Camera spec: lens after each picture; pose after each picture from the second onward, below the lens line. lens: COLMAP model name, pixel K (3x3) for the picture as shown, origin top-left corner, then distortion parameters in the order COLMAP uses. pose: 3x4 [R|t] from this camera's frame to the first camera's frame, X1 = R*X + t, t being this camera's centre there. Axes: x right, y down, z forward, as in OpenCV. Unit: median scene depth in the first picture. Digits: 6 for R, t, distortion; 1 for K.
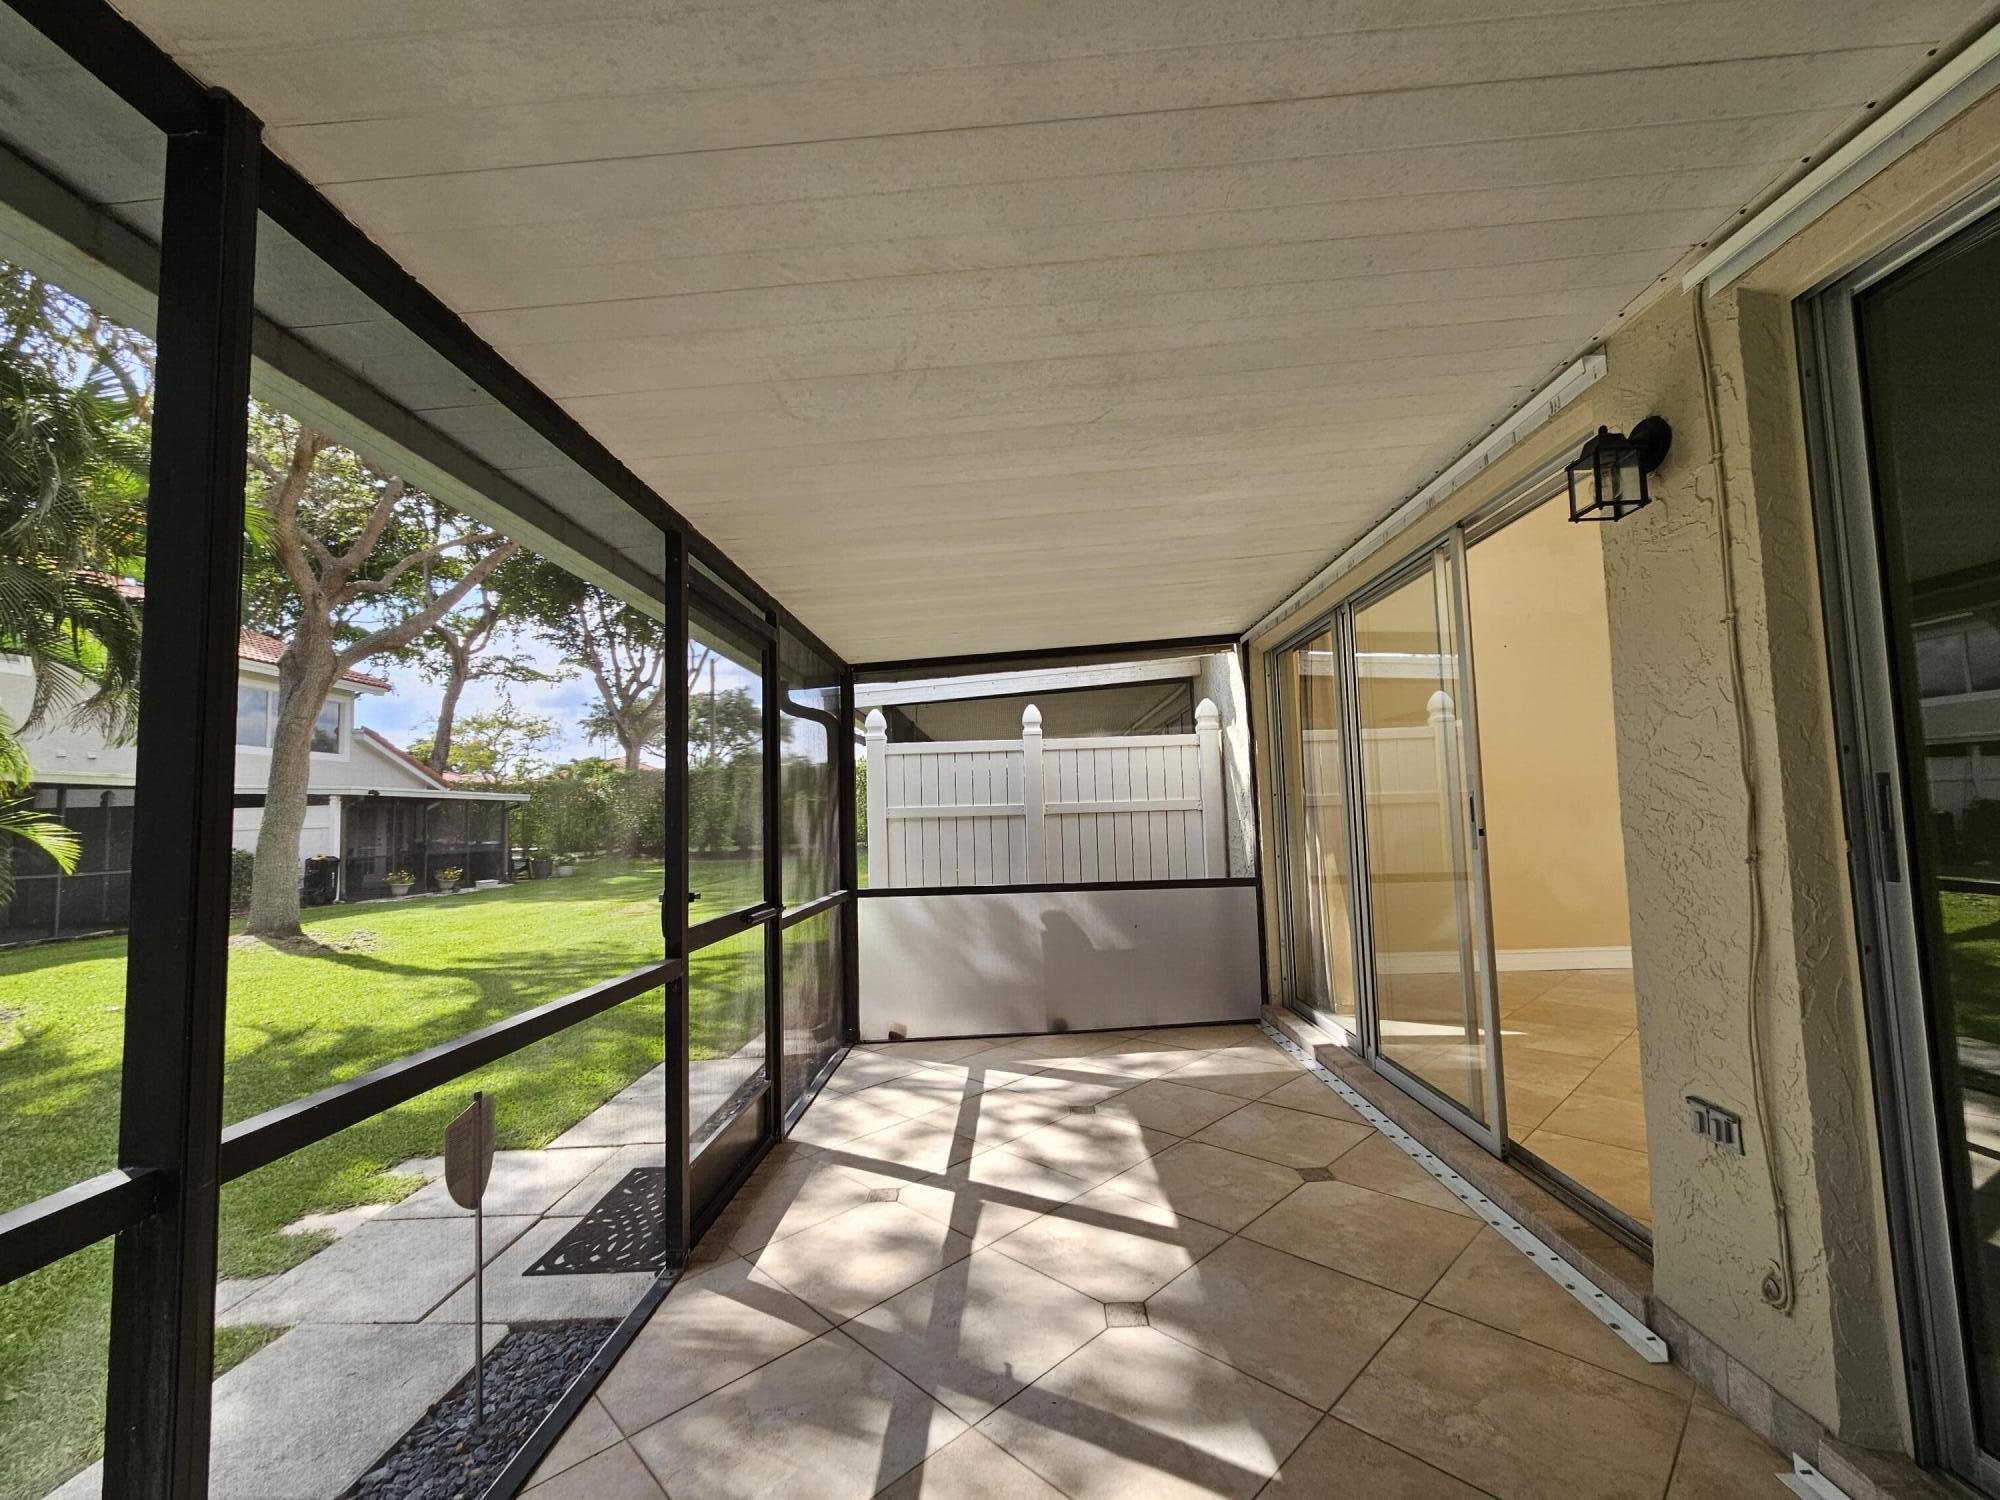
lens RADIAL K [[816.5, 0, 995.8], [0, 816.5, 752.3], [0, 0, 1]] dist [0.000808, -0.000031]
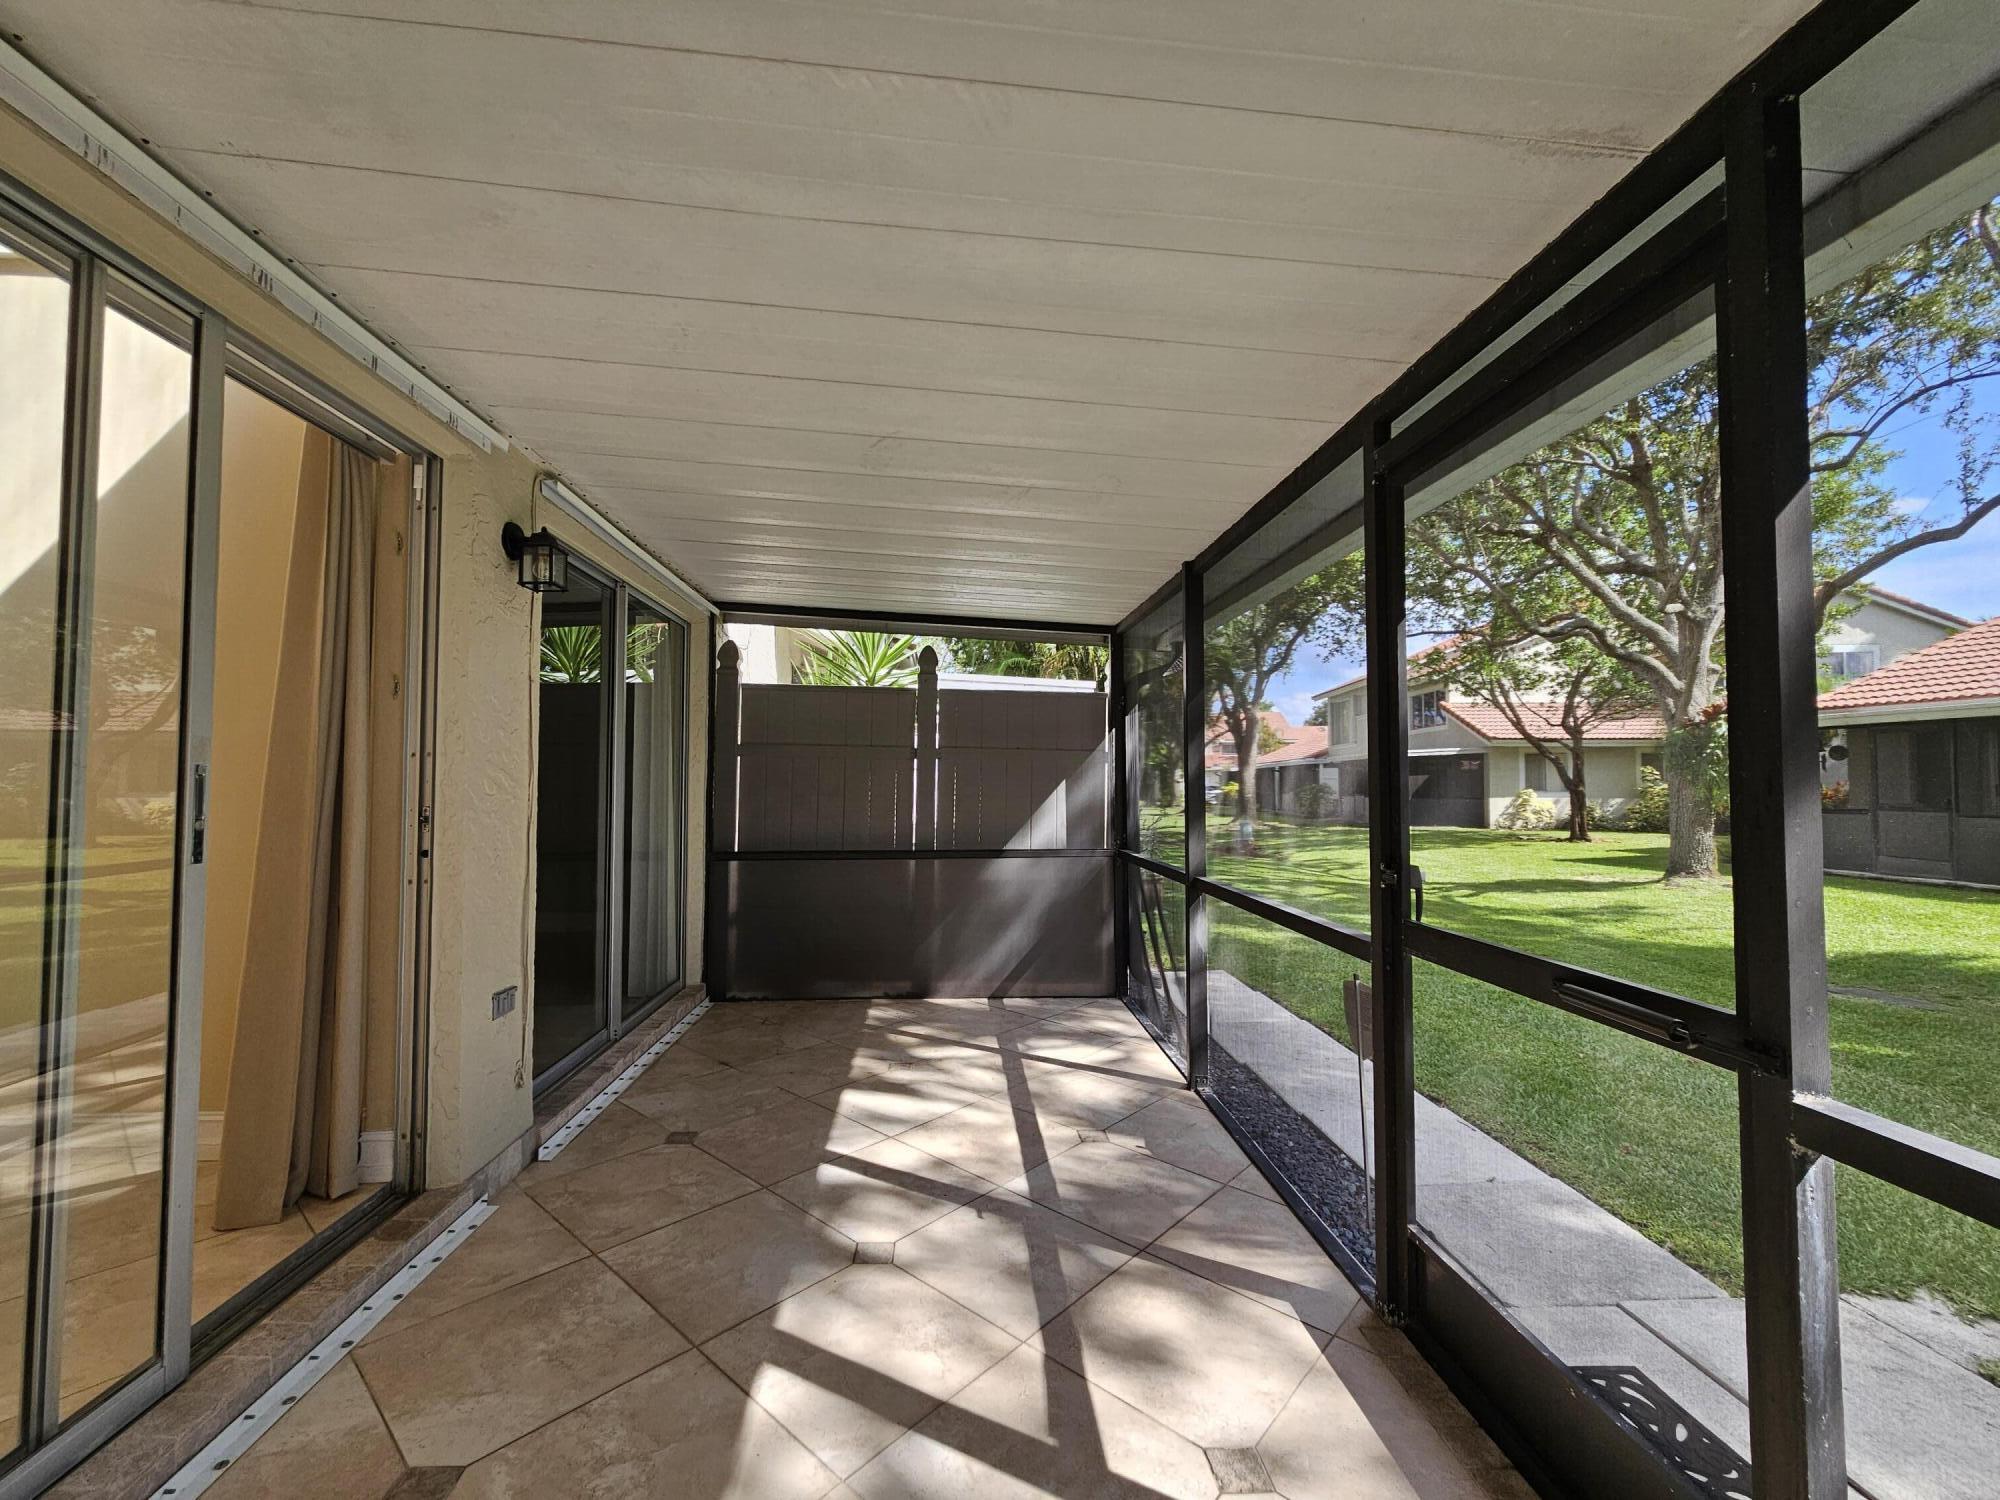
lens RADIAL K [[816.5, 0, 1002.4], [0, 816.5, 755.9], [0, 0, 1]] dist [0.000808, -0.000031]
pose [[-0.994184, 0.024082, -0.104967, 0.084396], [0.035971, 0.992956, -0.112891, 0.156463], [0.101509, -0.116011, -0.988047, 2.007326]]
